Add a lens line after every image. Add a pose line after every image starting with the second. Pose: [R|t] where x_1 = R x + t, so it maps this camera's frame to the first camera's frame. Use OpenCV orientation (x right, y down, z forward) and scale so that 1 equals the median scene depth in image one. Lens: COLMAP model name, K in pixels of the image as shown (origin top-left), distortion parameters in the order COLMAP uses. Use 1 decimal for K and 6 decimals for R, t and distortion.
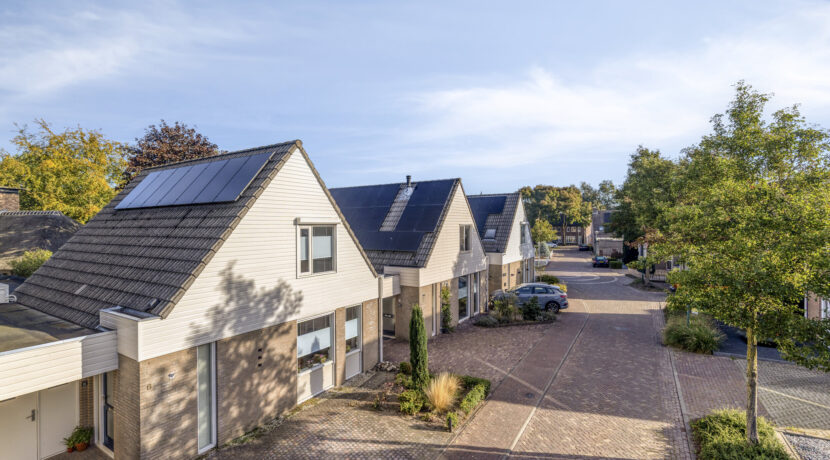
lens RADIAL K [[377.9, 0, 415.0], [0, 377.9, 229.8], [0, 0, 1]] dist [0.002916, -0.001725]
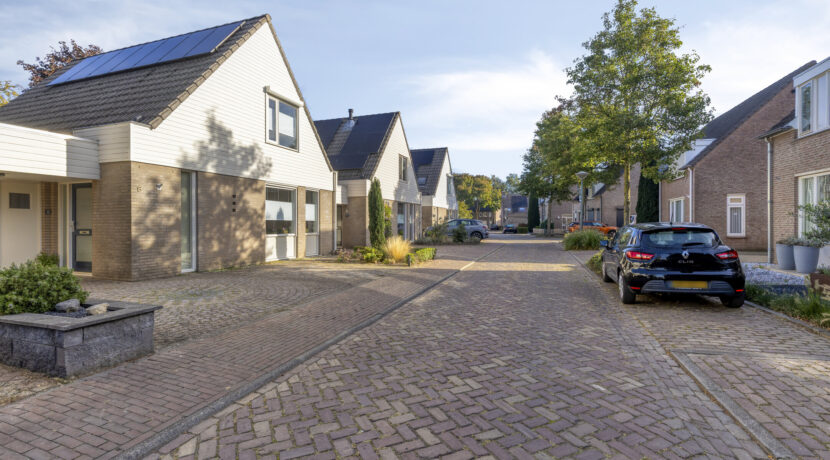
lens RADIAL K [[377.9, 0, 416.0], [0, 377.9, 226.1], [0, 0, 1]] dist [0.002916, -0.001725]
pose [[0.975216, 0.009403, 0.221056, -0.144149], [-0.008895, 0.999955, -0.003295, 0.384620], [-0.221077, 0.001247, 0.975255, -0.158839]]
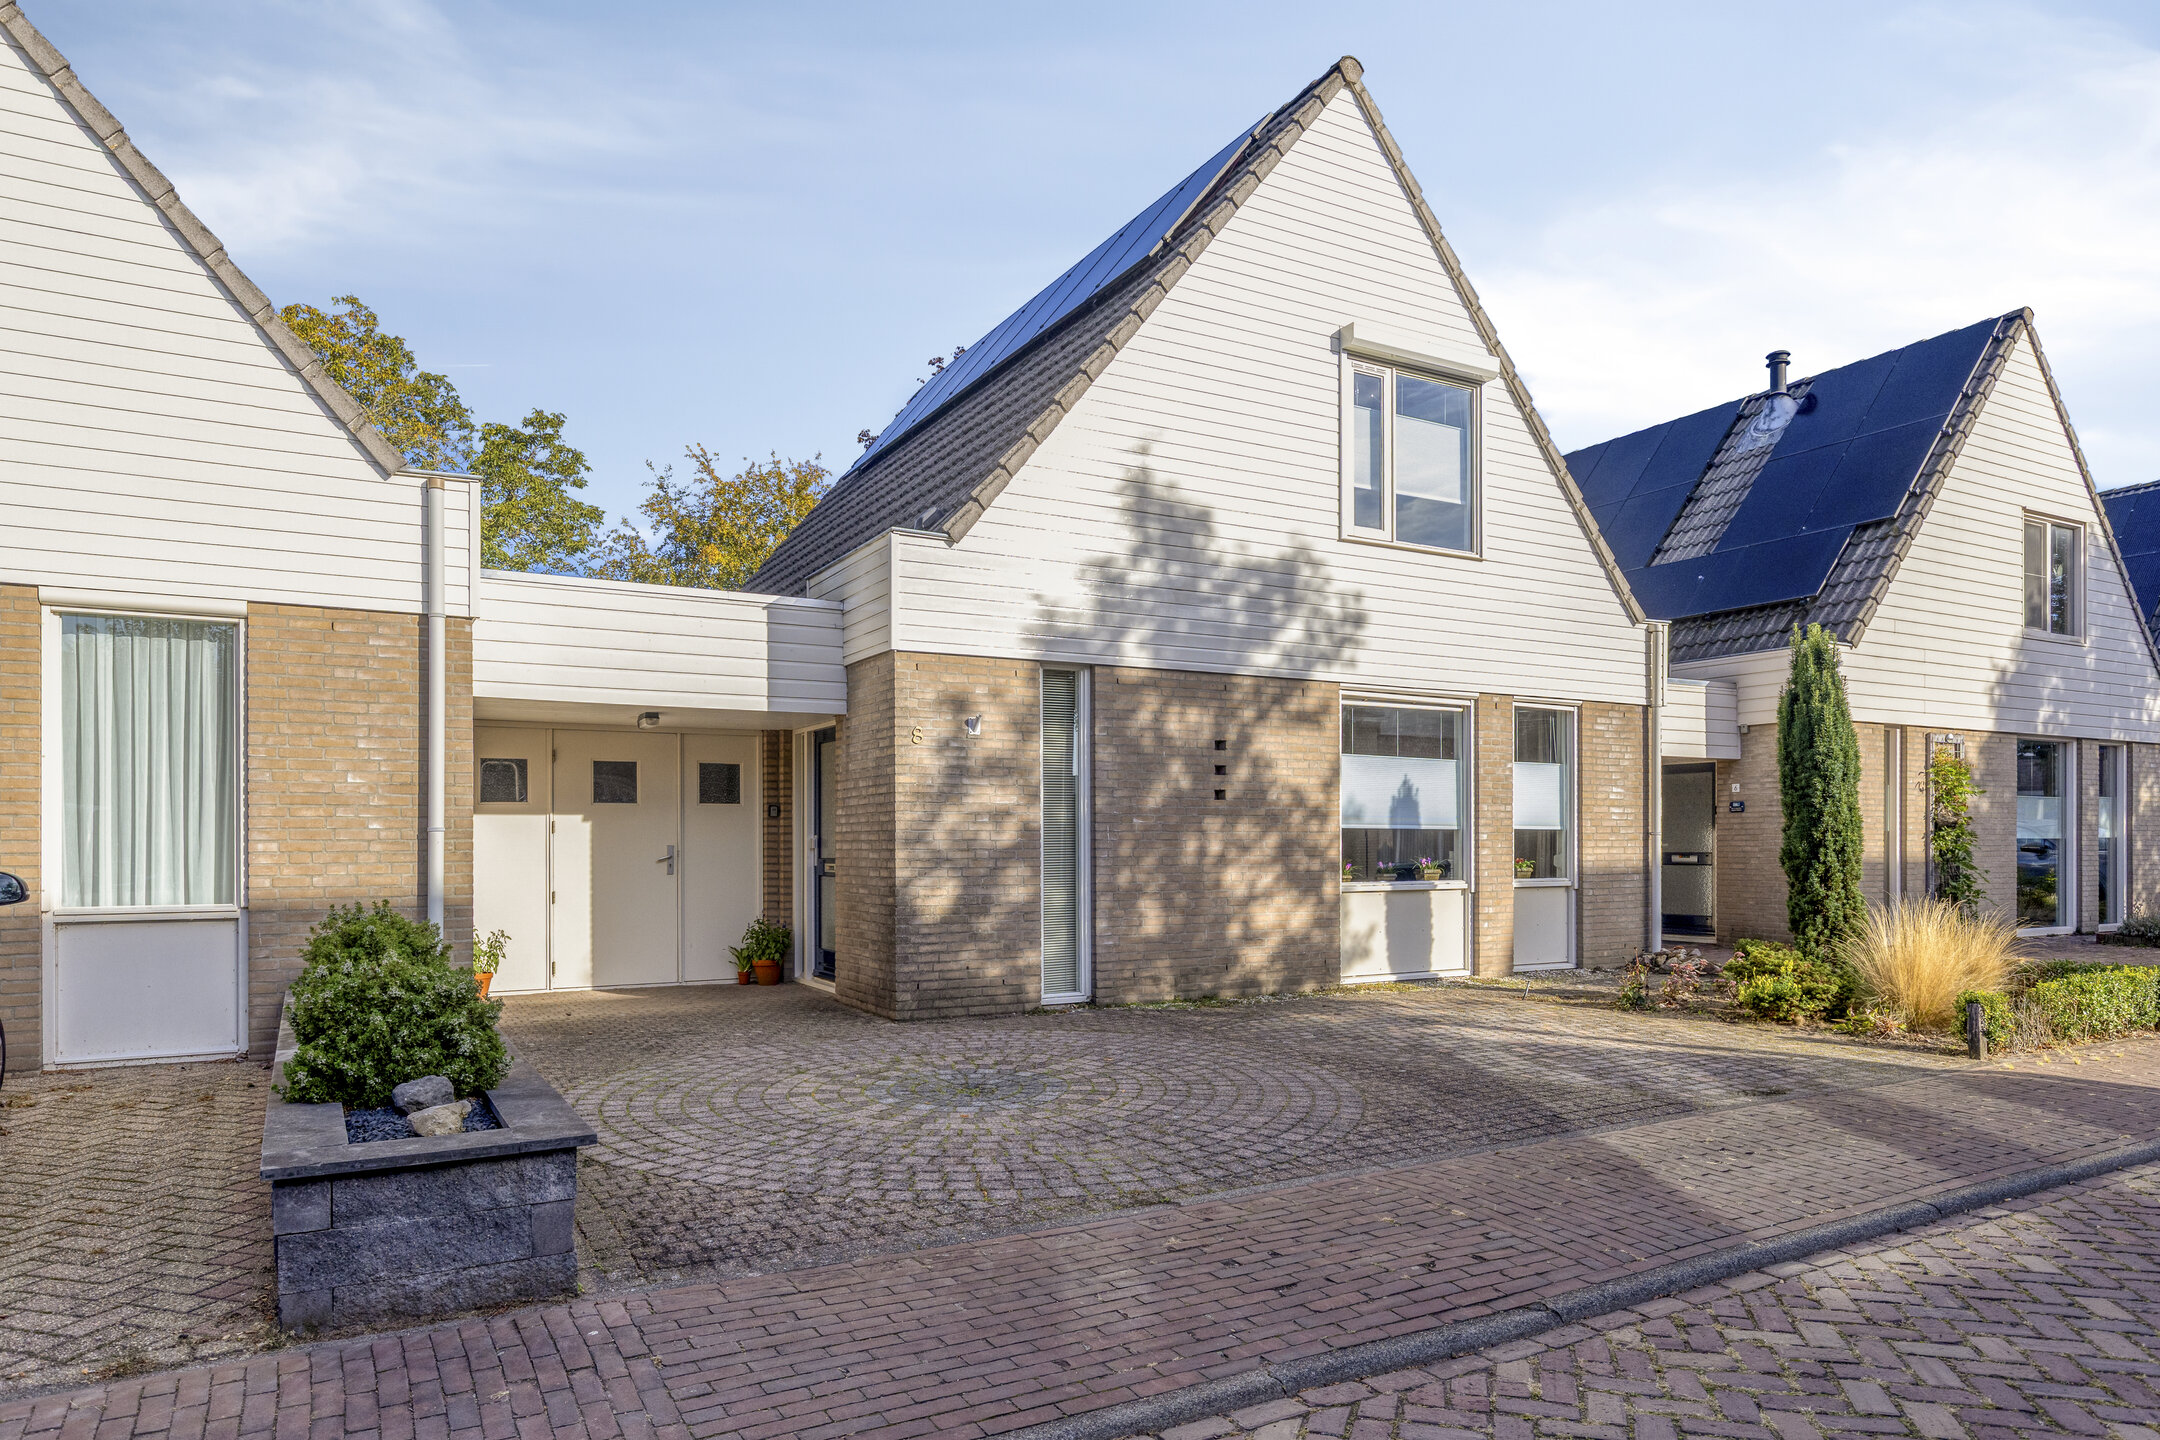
lens RADIAL K [[1357.6, 0, 1072.9], [0, 1357.6, 836.7], [0, 0, 1]] dist [-0.005859, 0.017099]
pose [[0.883907, 0.010299, -0.467549, -0.011851], [-0.013400, 0.999905, -0.003307, 0.380590], [0.467471, 0.009188, 0.883961, -0.014362]]
